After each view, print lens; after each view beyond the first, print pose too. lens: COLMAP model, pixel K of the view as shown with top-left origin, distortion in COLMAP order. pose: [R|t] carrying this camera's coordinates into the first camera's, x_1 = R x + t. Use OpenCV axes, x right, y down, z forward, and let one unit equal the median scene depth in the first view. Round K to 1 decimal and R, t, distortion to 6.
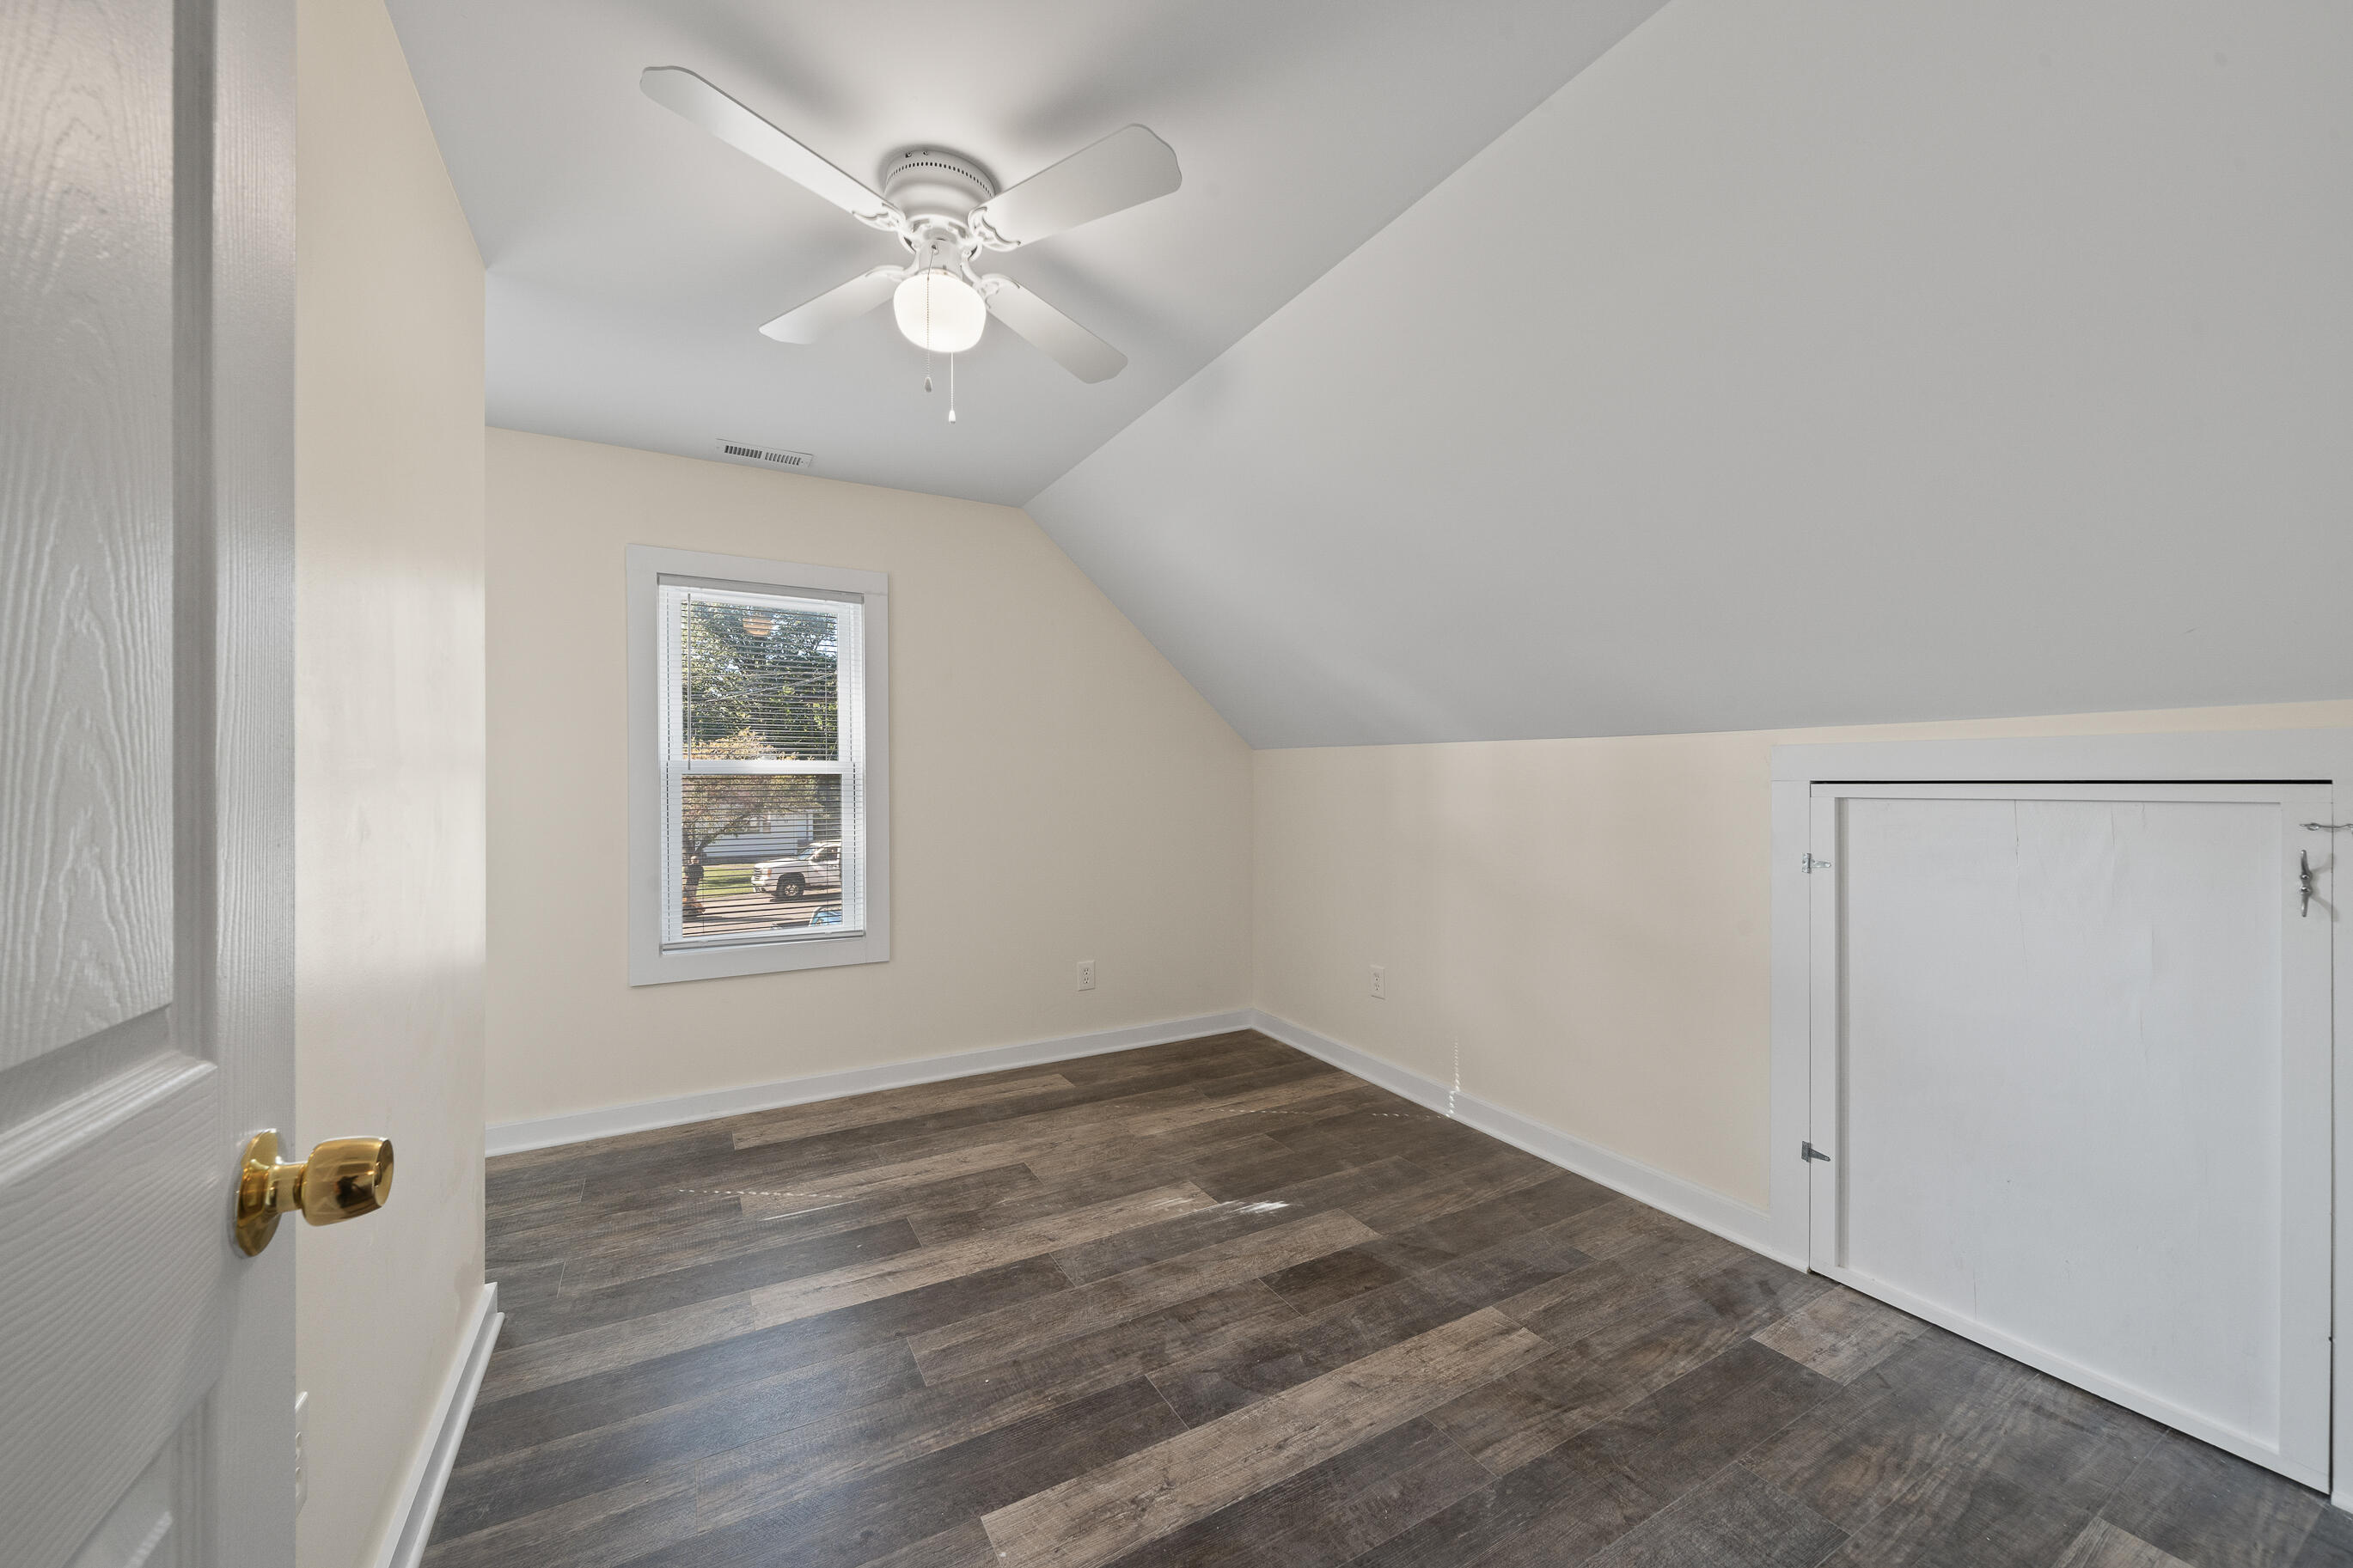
lens RADIAL K [[886.2, 0, 1176.5], [0, 886.2, 784.0], [0, 0, 1]] dist [-0.000523, 0.000012]
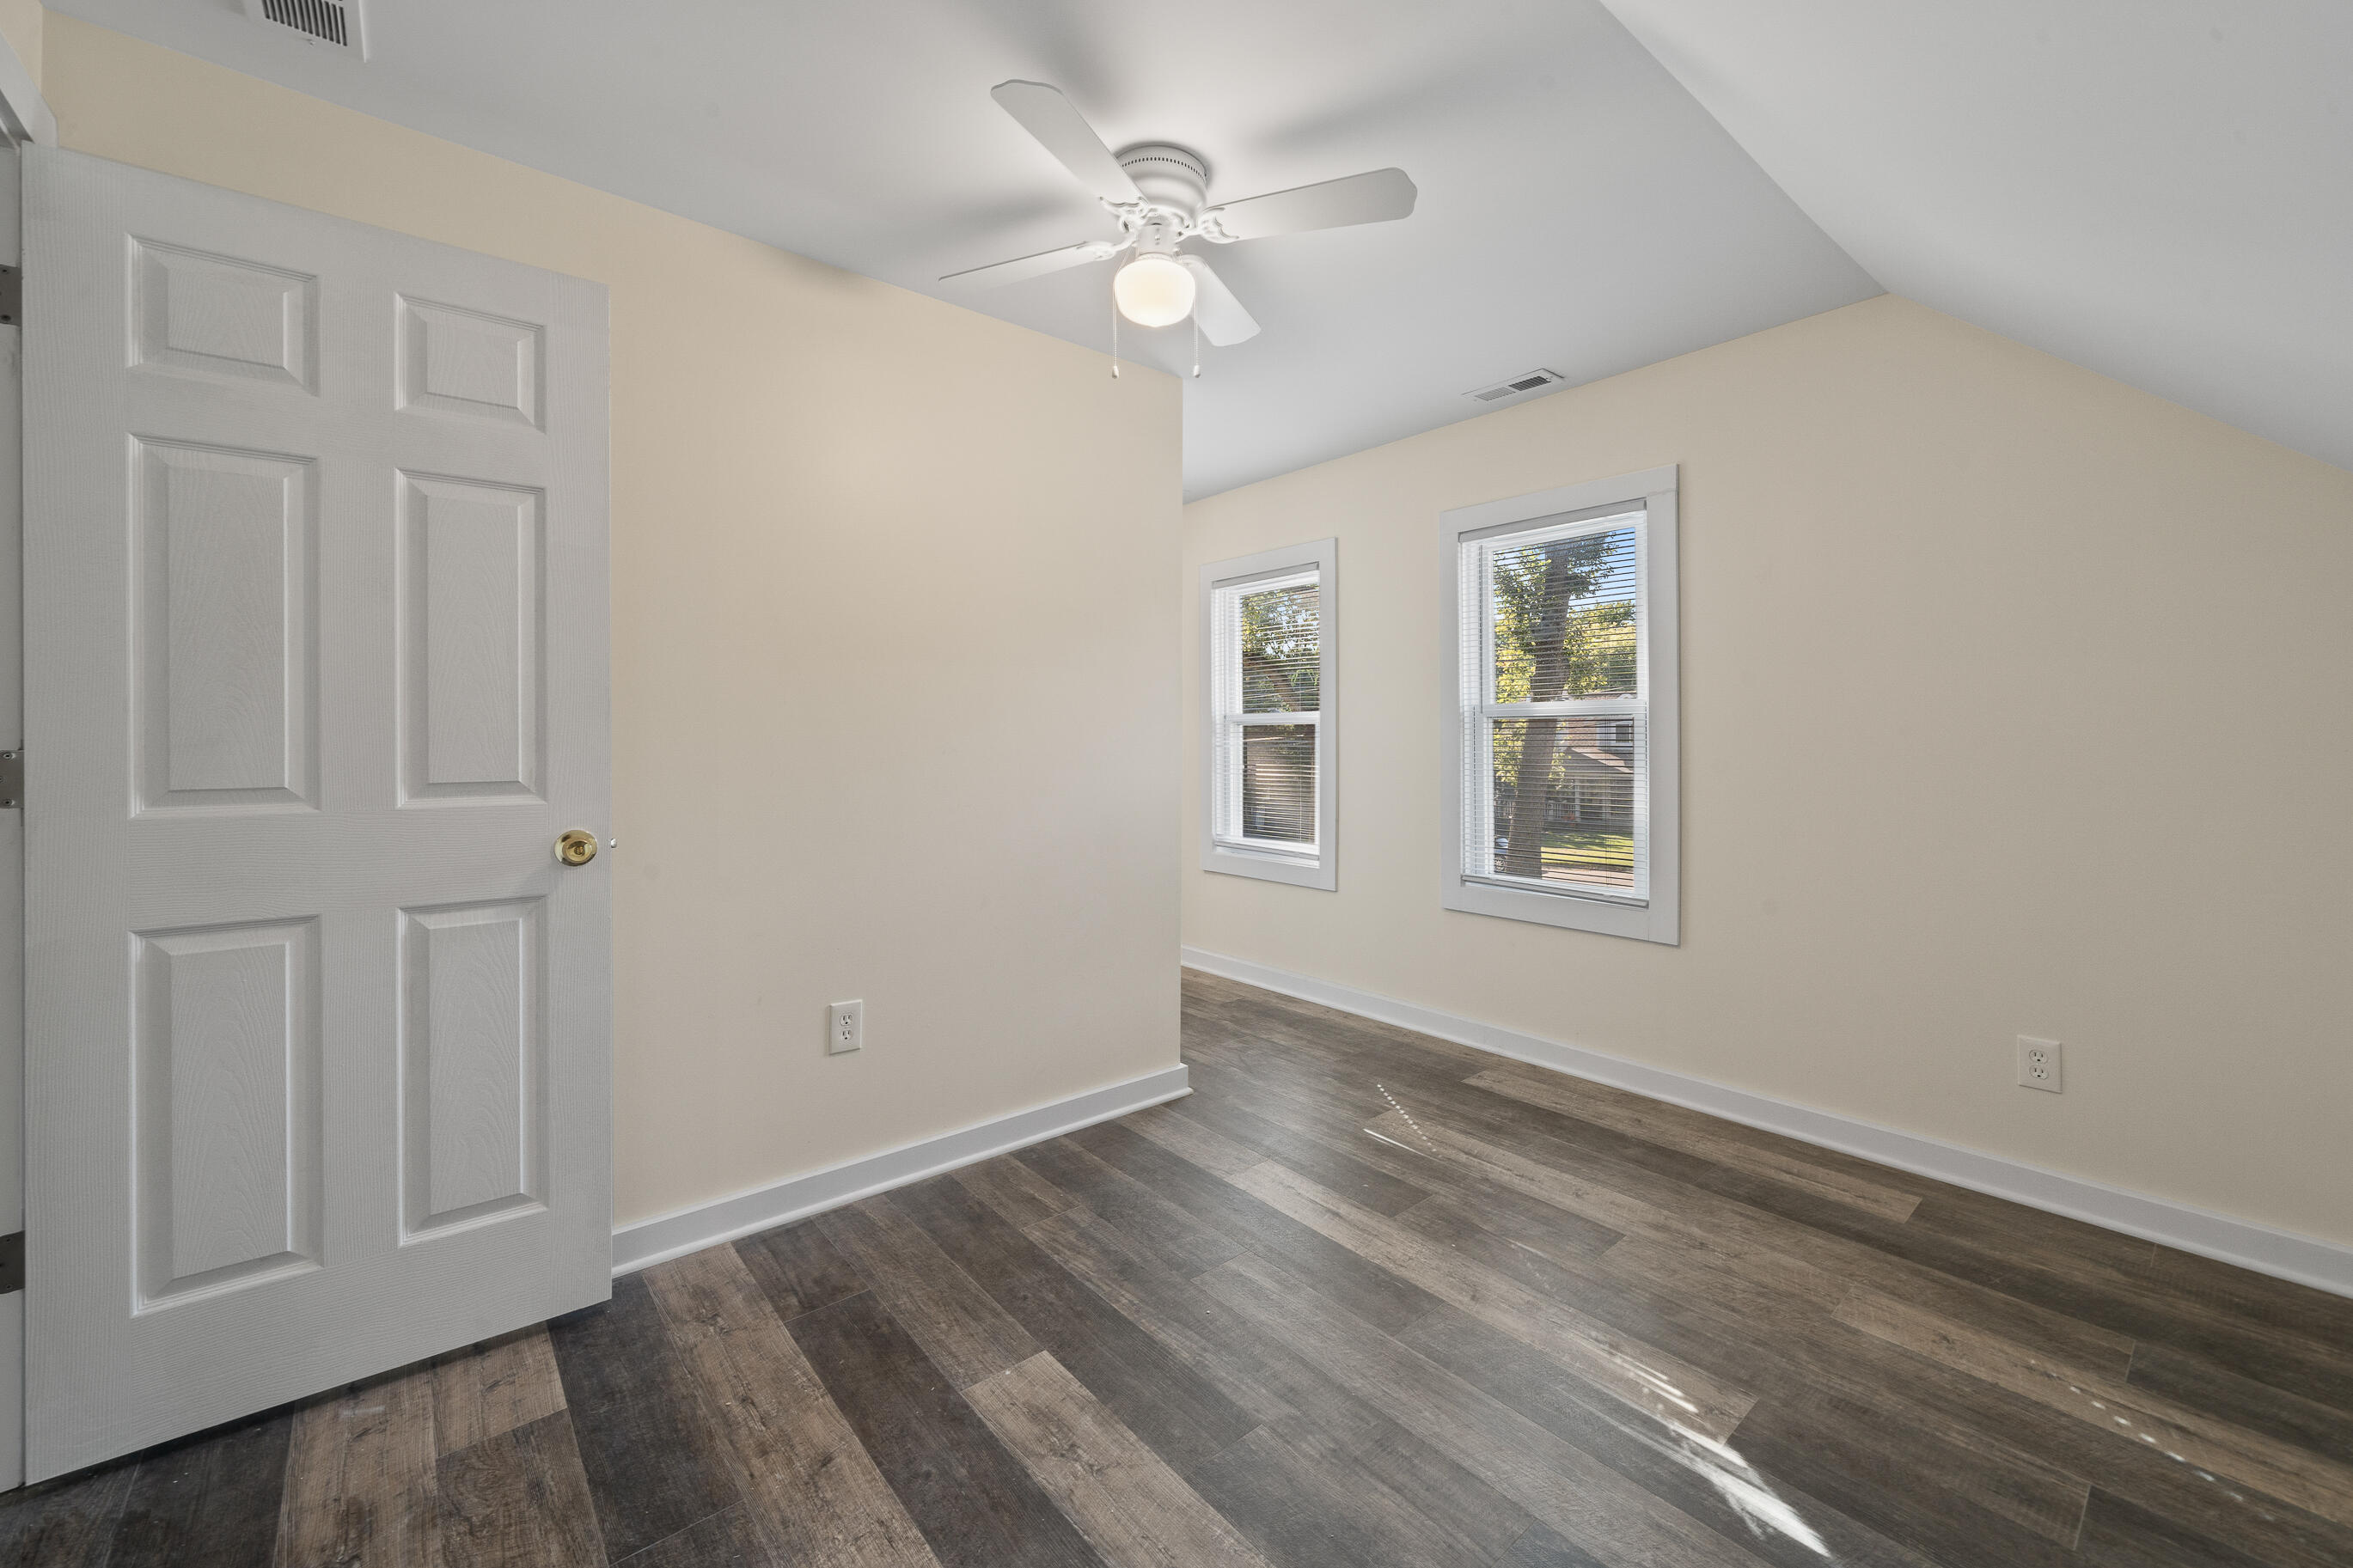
lens RADIAL K [[944.5, 0, 1182.3], [0, 944.5, 737.4], [0, 0, 1]] dist [-0.000981, 0.000095]
pose [[0.180110, 0.003517, -0.983640, 0.585704], [0.000392, 0.999993, 0.003647, 0.010448], [0.983646, -0.001042, 0.180108, 0.543848]]
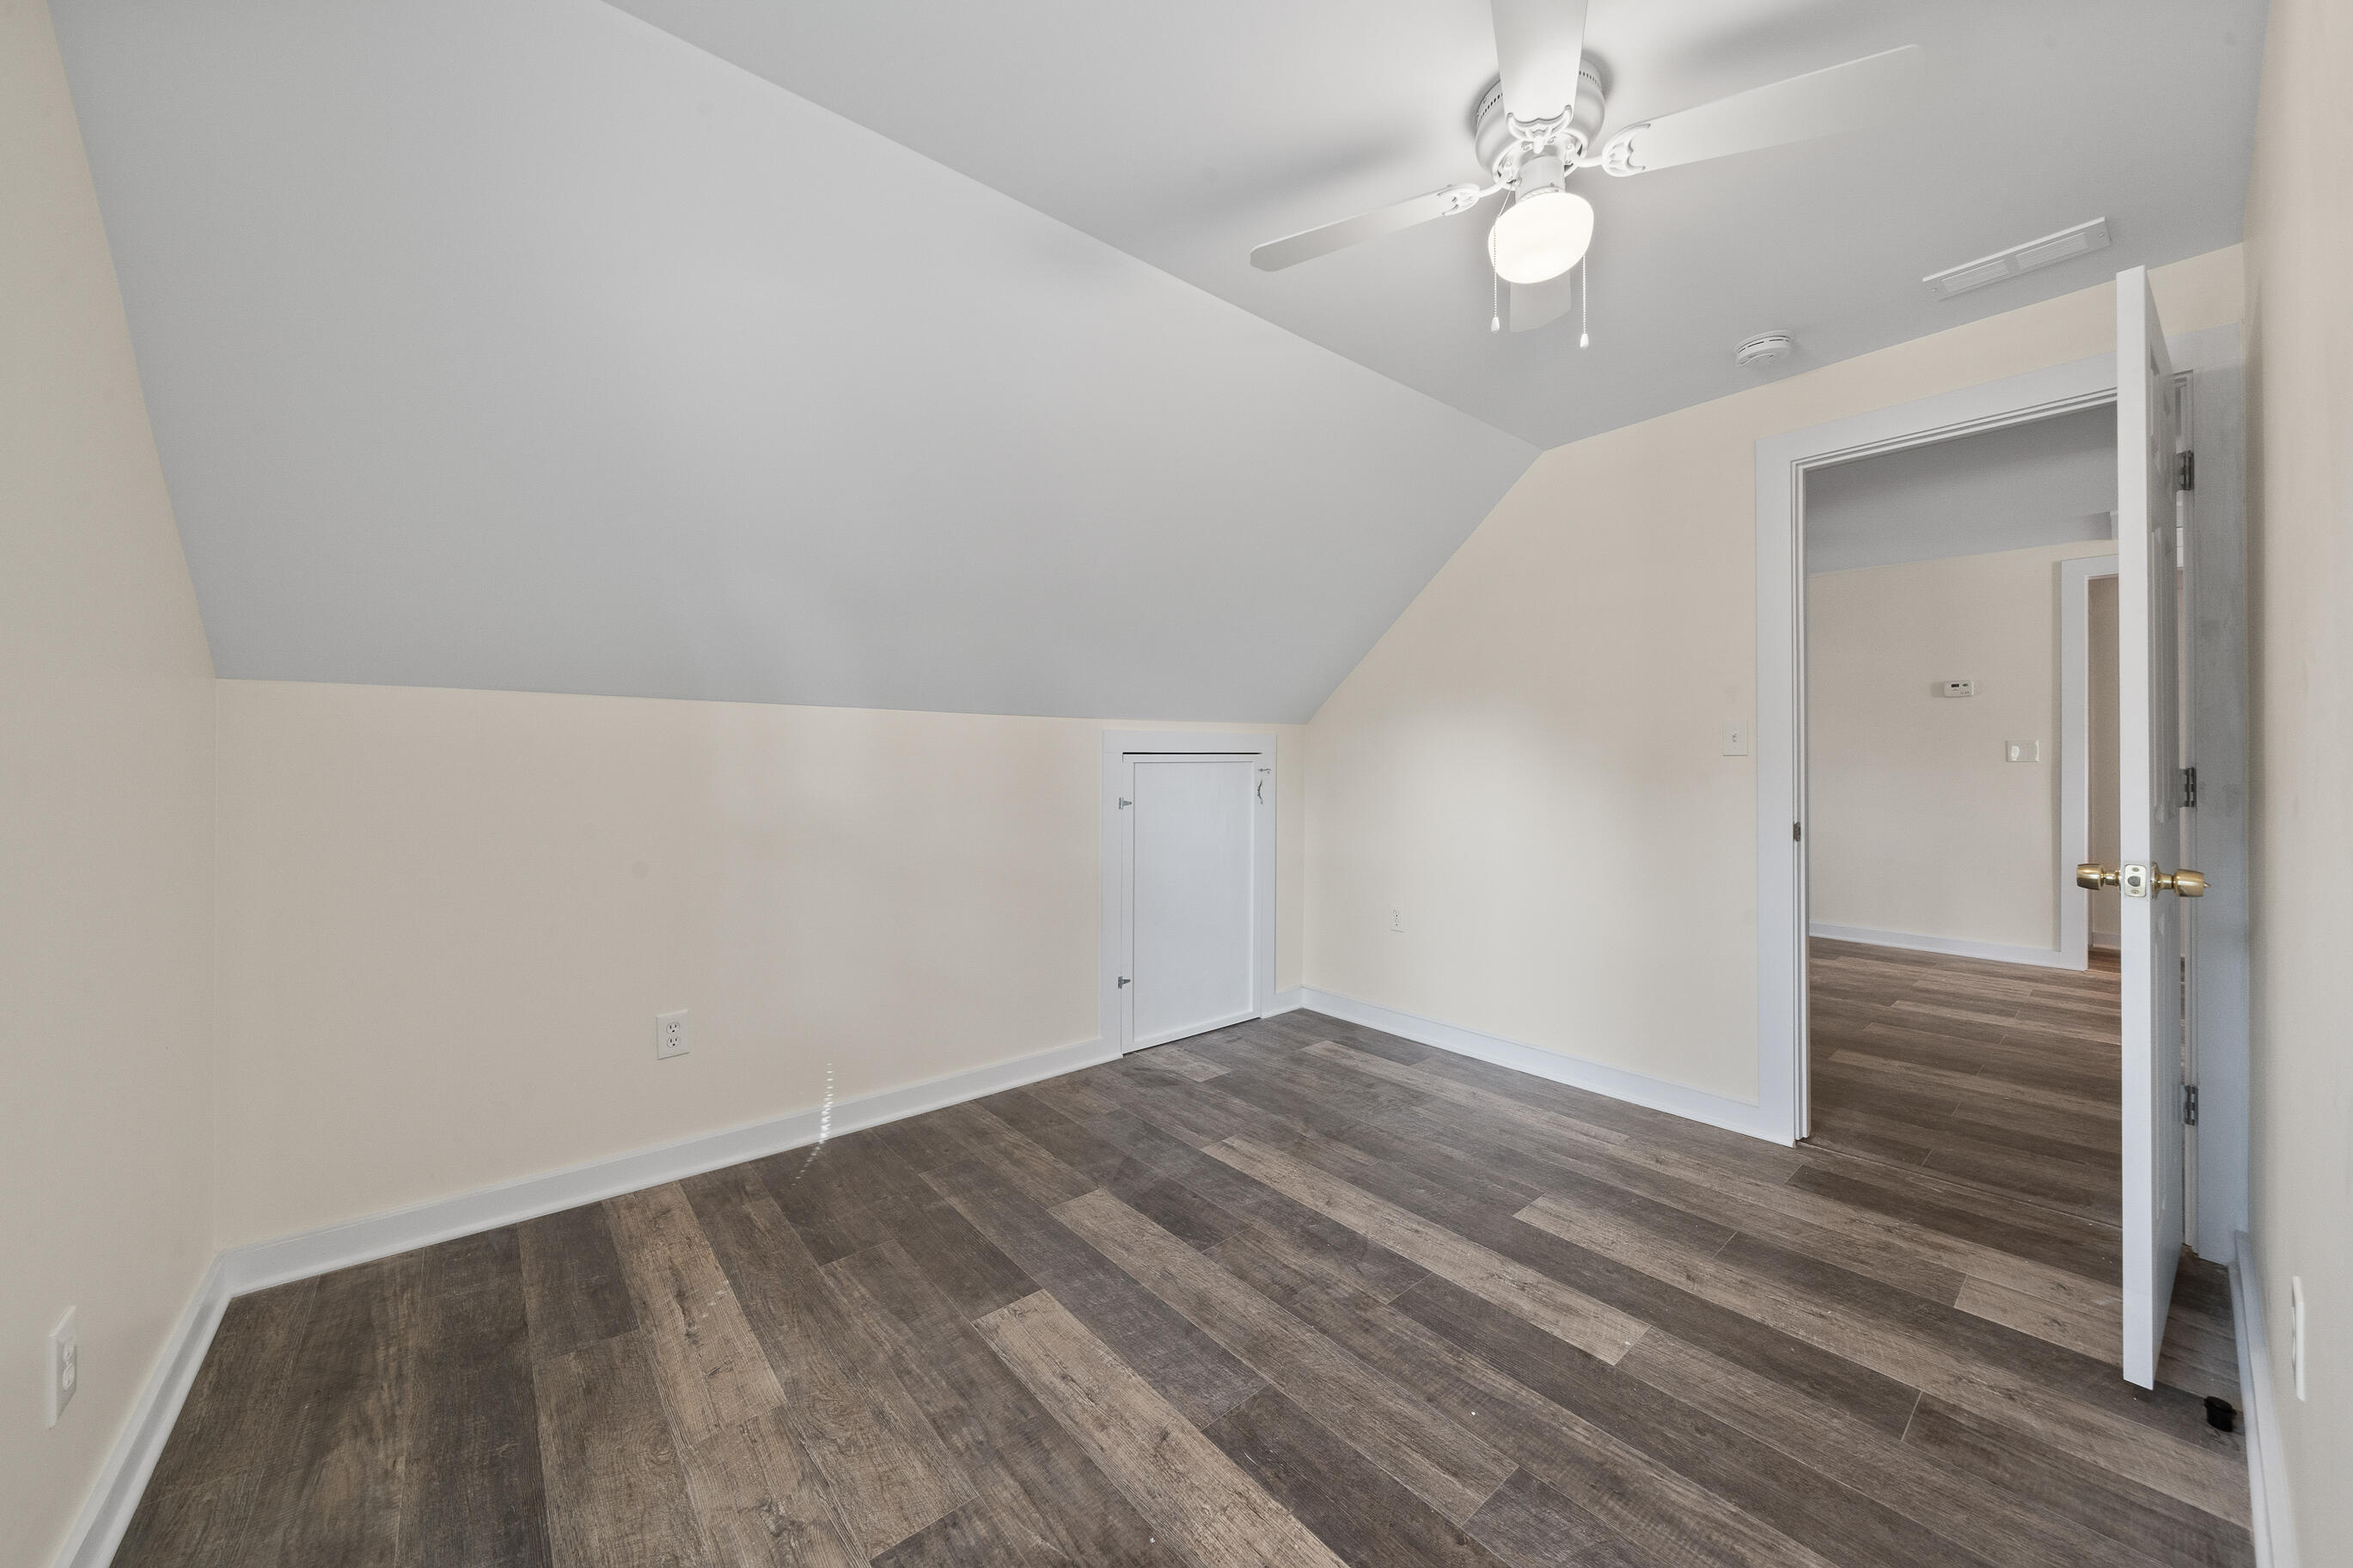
lens RADIAL K [[832.7, 0, 1179.7], [0, 832.7, 772.6], [0, 0, 1]] dist [-0.004070, -0.000214]
pose [[-0.176965, -0.015623, 0.984093, -0.683074], [0.003361, 0.999859, 0.016477, 0.008160], [-0.984211, 0.006224, -0.176887, 1.004596]]
